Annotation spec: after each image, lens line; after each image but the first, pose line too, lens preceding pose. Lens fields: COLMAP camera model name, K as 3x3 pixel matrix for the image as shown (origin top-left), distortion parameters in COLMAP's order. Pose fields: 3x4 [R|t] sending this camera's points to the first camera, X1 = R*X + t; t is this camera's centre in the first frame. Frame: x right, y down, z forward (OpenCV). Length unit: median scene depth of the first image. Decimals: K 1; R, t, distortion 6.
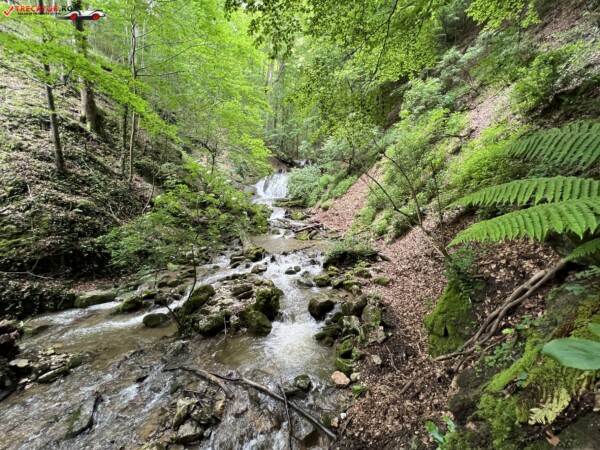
lens RADIAL K [[239.1, 0, 300.8], [0, 239.1, 226.8], [0, 0, 1]] dist [0.000424, -0.000714]
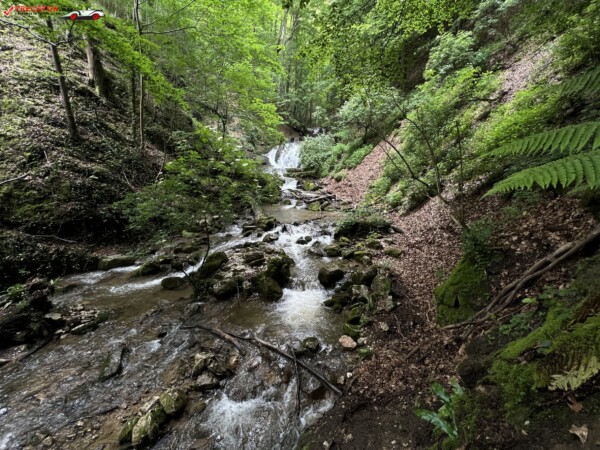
lens RADIAL K [[239.1, 0, 300.6], [0, 239.1, 227.1], [0, 0, 1]] dist [0.000424, -0.000714]
pose [[0.998662, 0.020514, -0.047461, 0.000140], [-0.014744, 0.992801, 0.118864, 0.006588], [0.049558, -0.118005, 0.991776, 0.006567]]
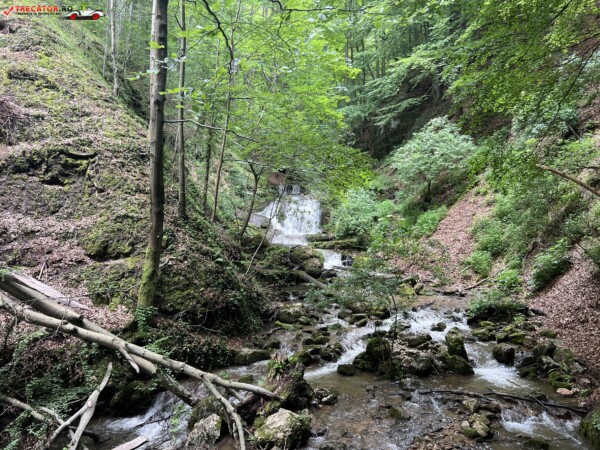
lens RADIAL K [[451.1, 0, 300.0], [0, 451.1, 227.9], [0, 0, 1]] dist [0.062290, -0.074067]
pose [[0.997629, 0.003645, 0.068727, -0.585420], [0.004290, 0.993362, -0.114954, 0.008089], [-0.068690, 0.114976, 0.990991, -0.598988]]
